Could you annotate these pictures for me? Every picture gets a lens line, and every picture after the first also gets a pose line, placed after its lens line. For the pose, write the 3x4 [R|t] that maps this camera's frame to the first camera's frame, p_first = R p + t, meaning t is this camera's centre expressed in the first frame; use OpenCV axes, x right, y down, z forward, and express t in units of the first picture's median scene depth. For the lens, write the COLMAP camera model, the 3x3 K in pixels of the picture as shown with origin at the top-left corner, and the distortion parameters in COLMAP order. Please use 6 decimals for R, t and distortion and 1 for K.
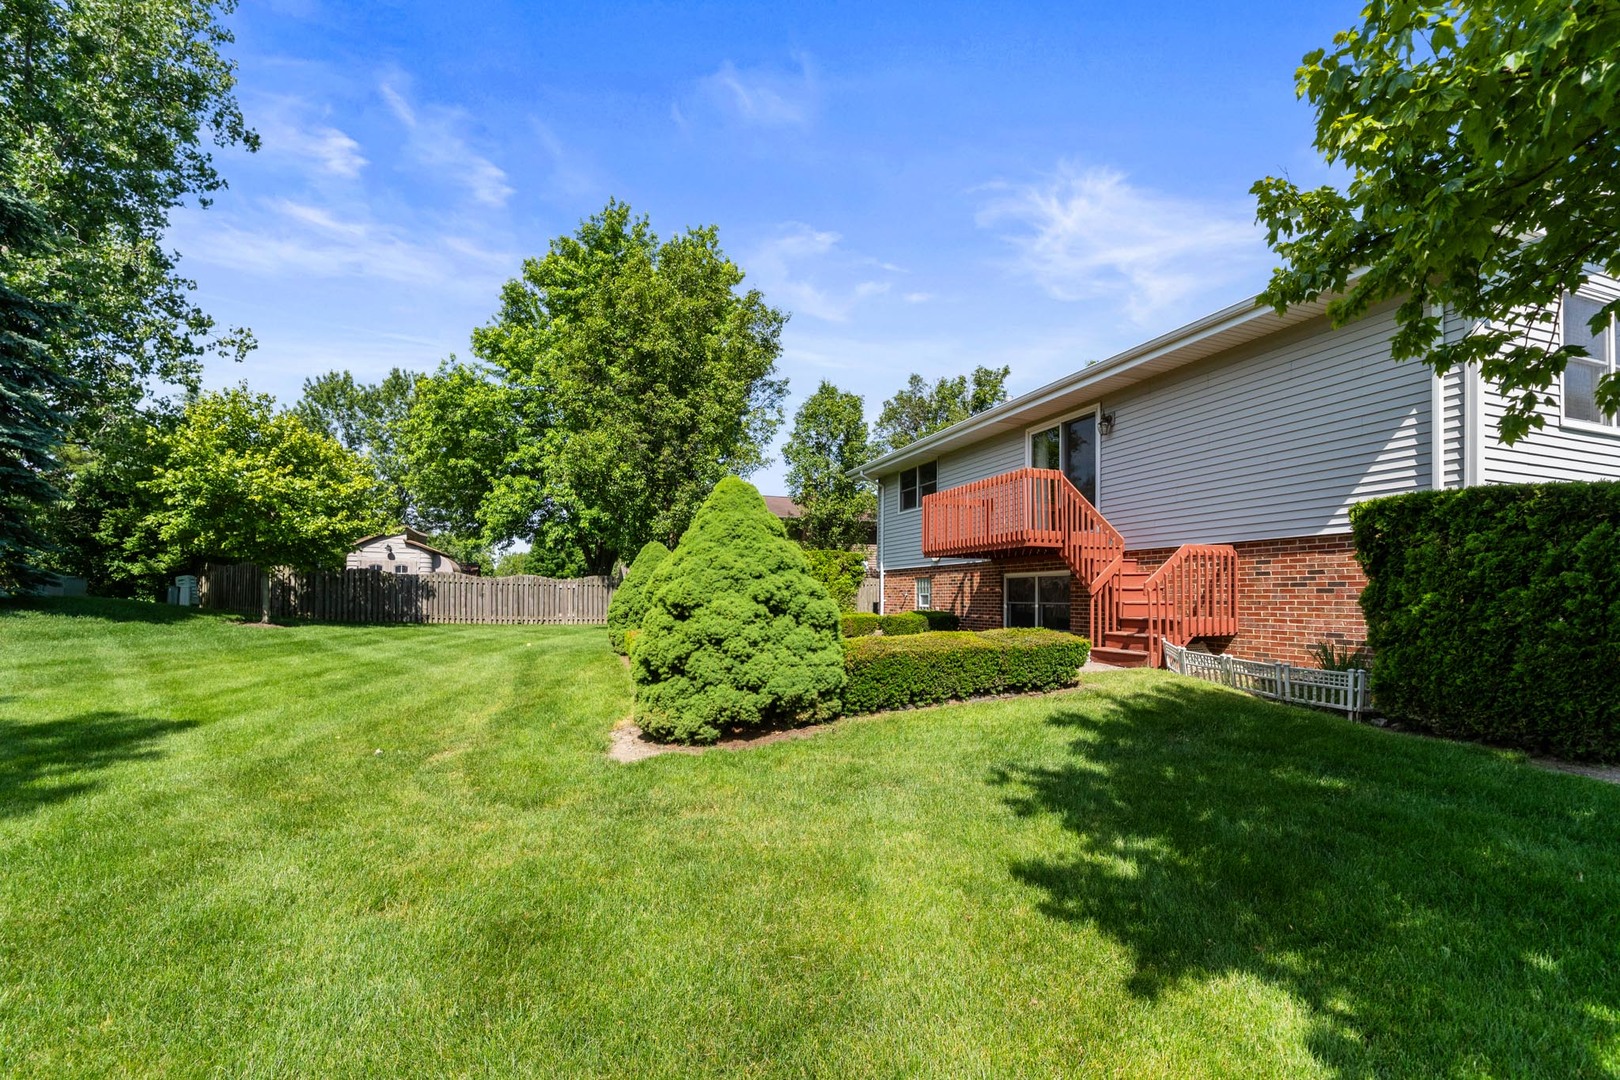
lens RADIAL K [[681.7, 0, 805.4], [0, 681.7, 548.7], [0, 0, 1]] dist [-0.009419, -0.000062]
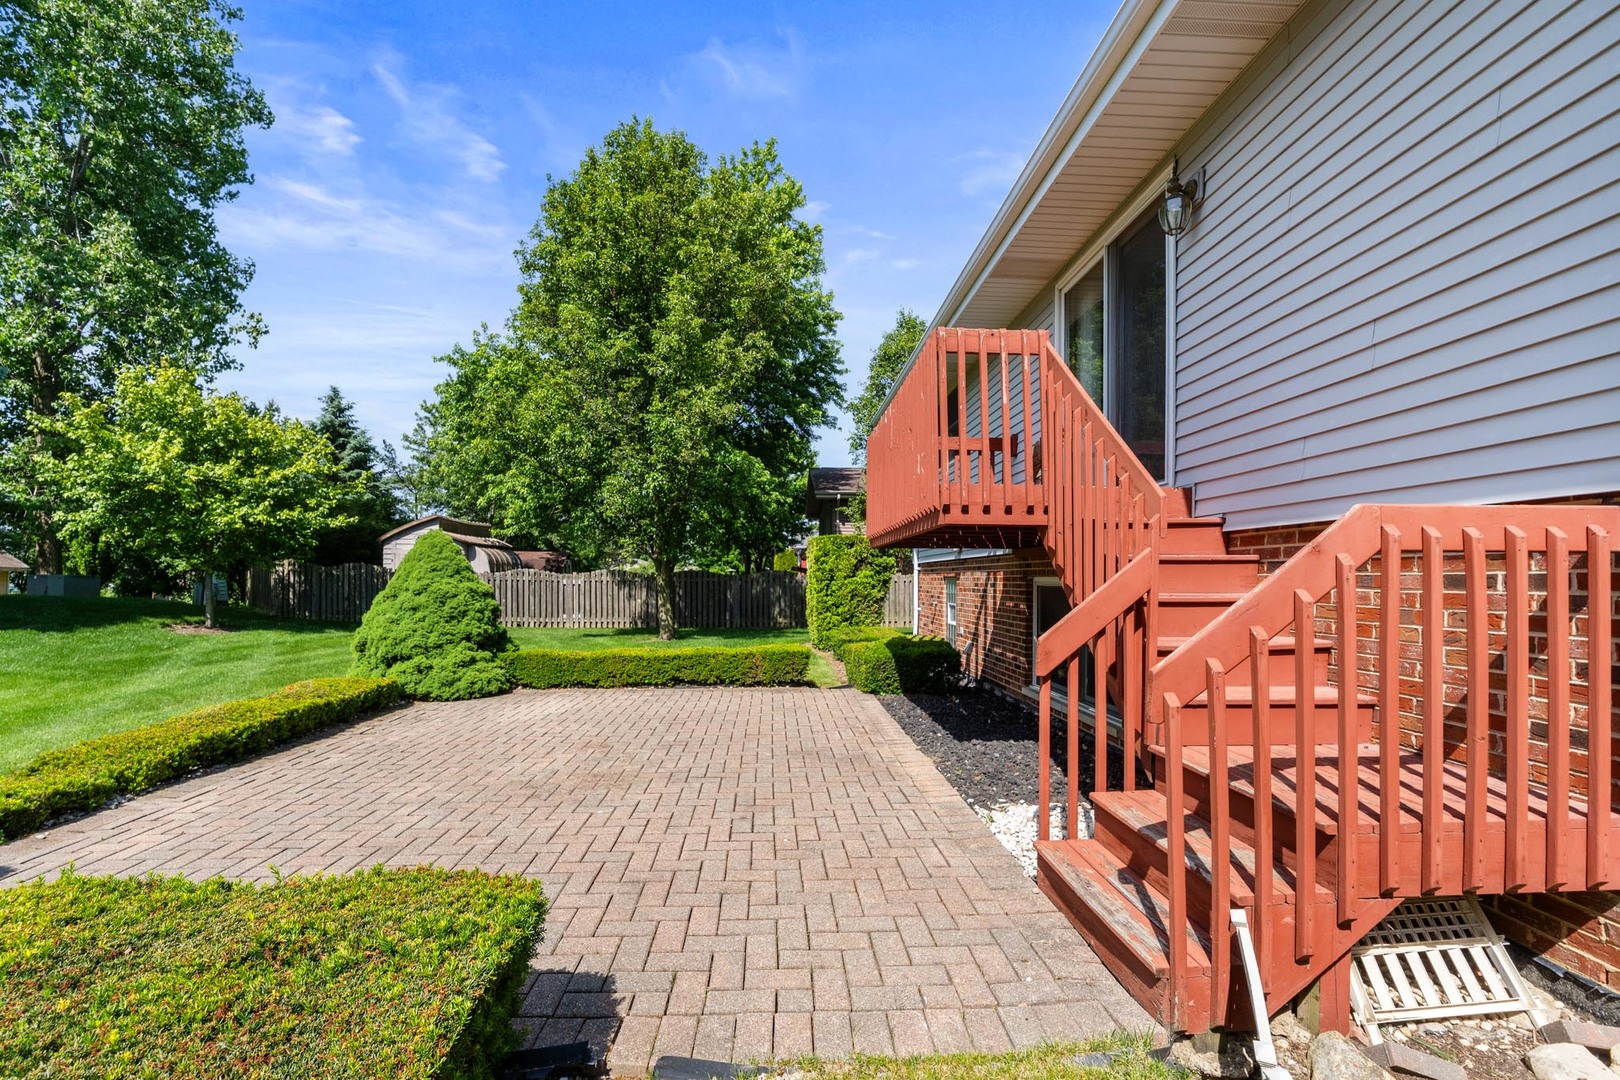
lens RADIAL K [[681.7, 0, 805.4], [0, 681.7, 548.7], [0, 0, 1]] dist [-0.009419, -0.000062]
pose [[0.956321, -0.011762, -0.292081, 0.251321], [0.019215, 0.999559, 0.022661, -0.000092], [0.291686, -0.027283, 0.956125, 0.408490]]
